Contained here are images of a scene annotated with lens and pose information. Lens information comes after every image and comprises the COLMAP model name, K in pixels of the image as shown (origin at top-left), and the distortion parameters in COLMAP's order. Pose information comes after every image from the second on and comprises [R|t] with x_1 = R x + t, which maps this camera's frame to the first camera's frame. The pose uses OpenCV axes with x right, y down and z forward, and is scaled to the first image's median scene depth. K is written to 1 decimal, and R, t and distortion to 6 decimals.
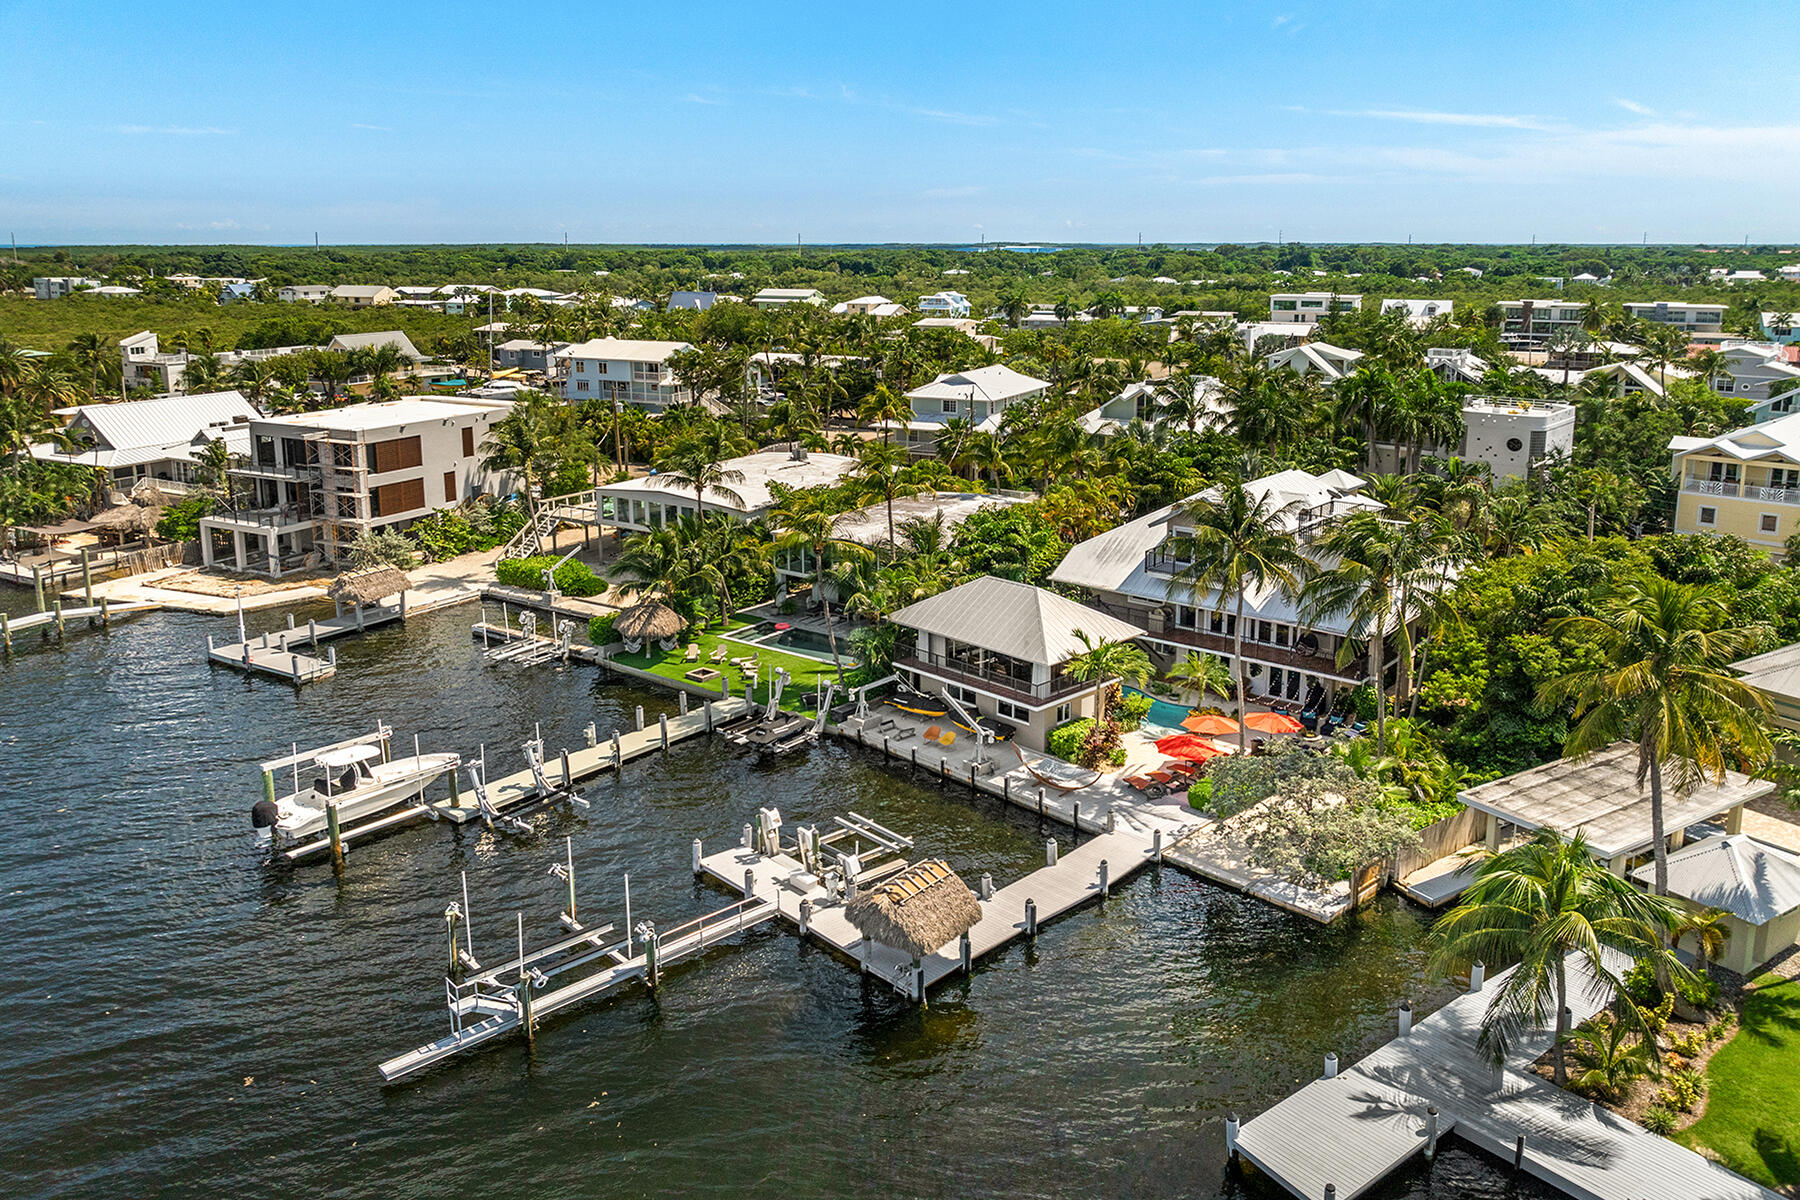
lens RADIAL K [[1882.5, 0, 900.0], [0, 1882.5, 600.0], [0, 0, 1]] dist [-0.001670, -0.148099]
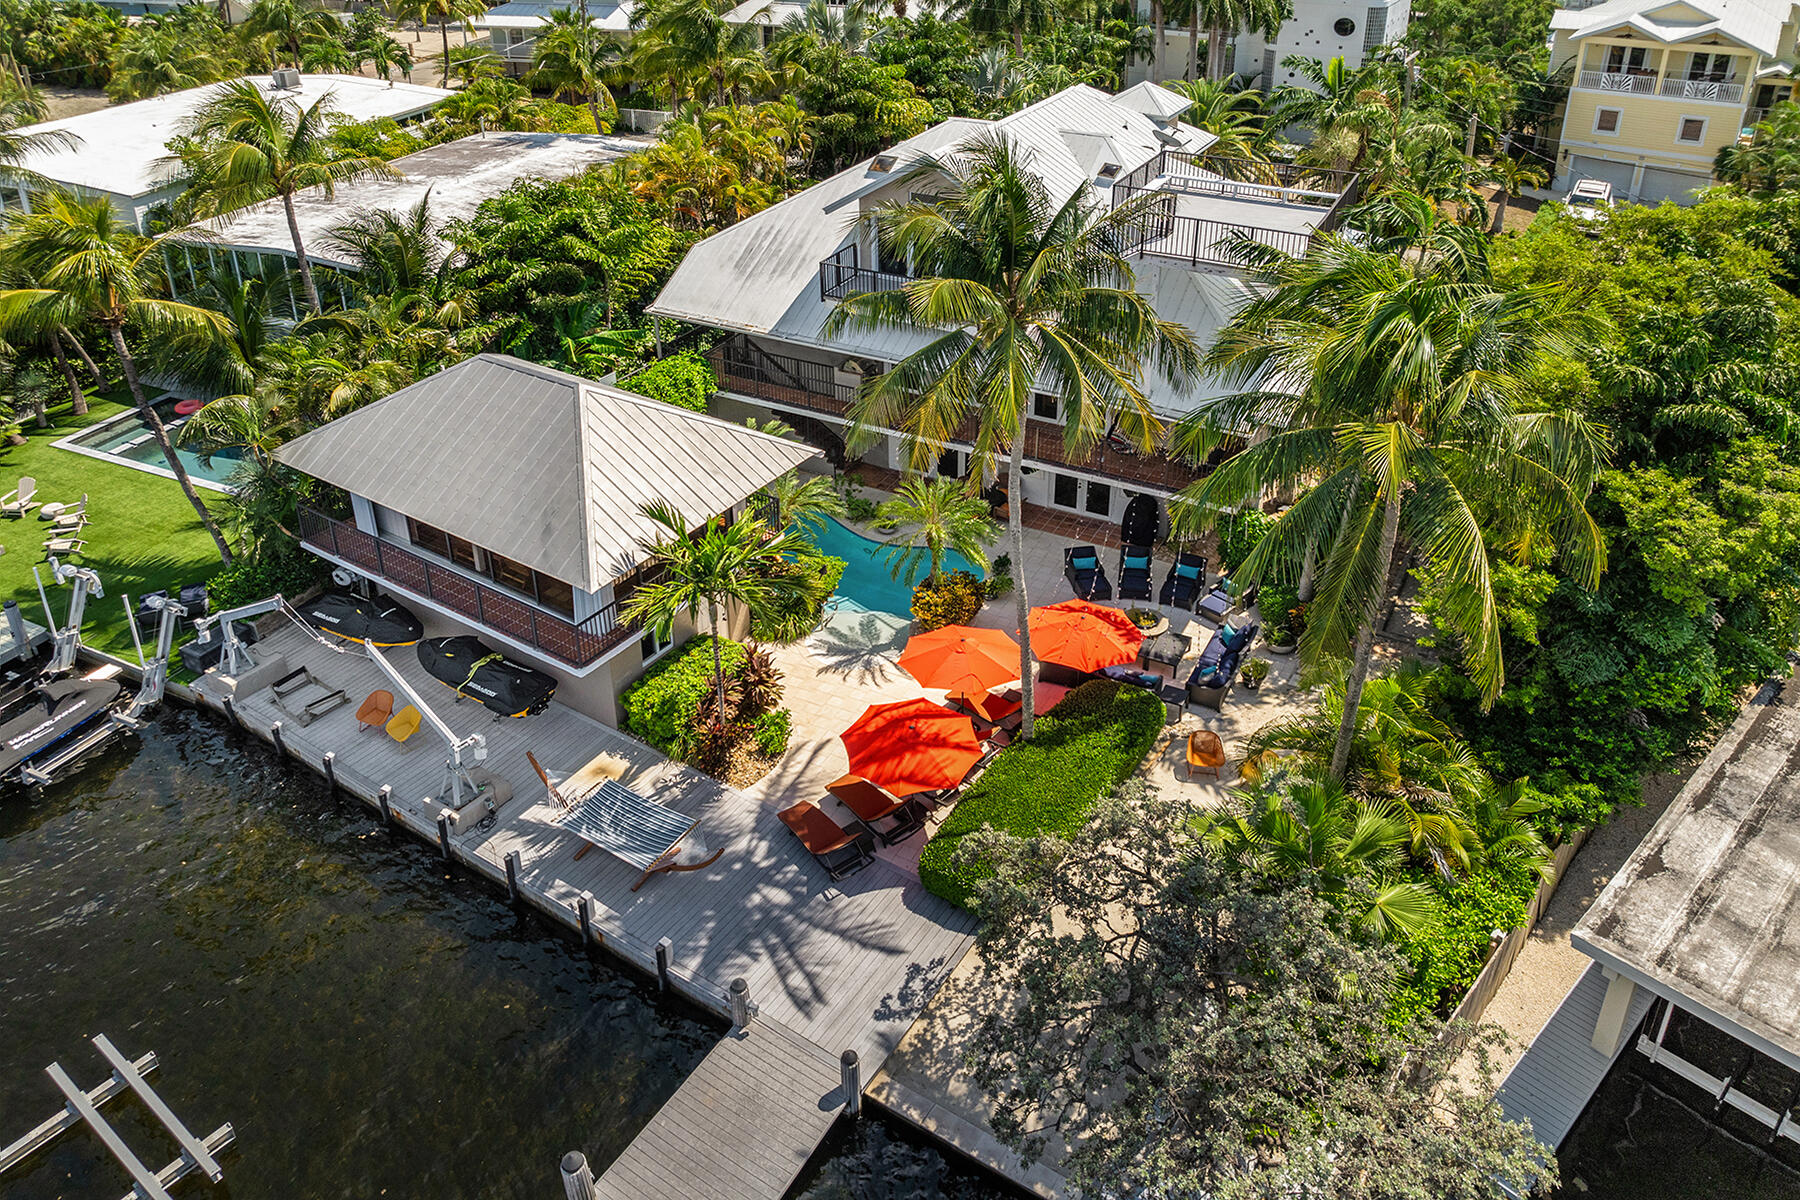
lens RADIAL K [[1882.5, 0, 900.0], [0, 1882.5, 600.0], [0, 0, 1]] dist [-0.001670, -0.148099]
pose [[0.988499, -0.068769, 0.134689, 0.073863], [0.038964, 0.976373, 0.212548, -0.044065], [-0.146124, -0.204855, 0.967823, 0.458547]]
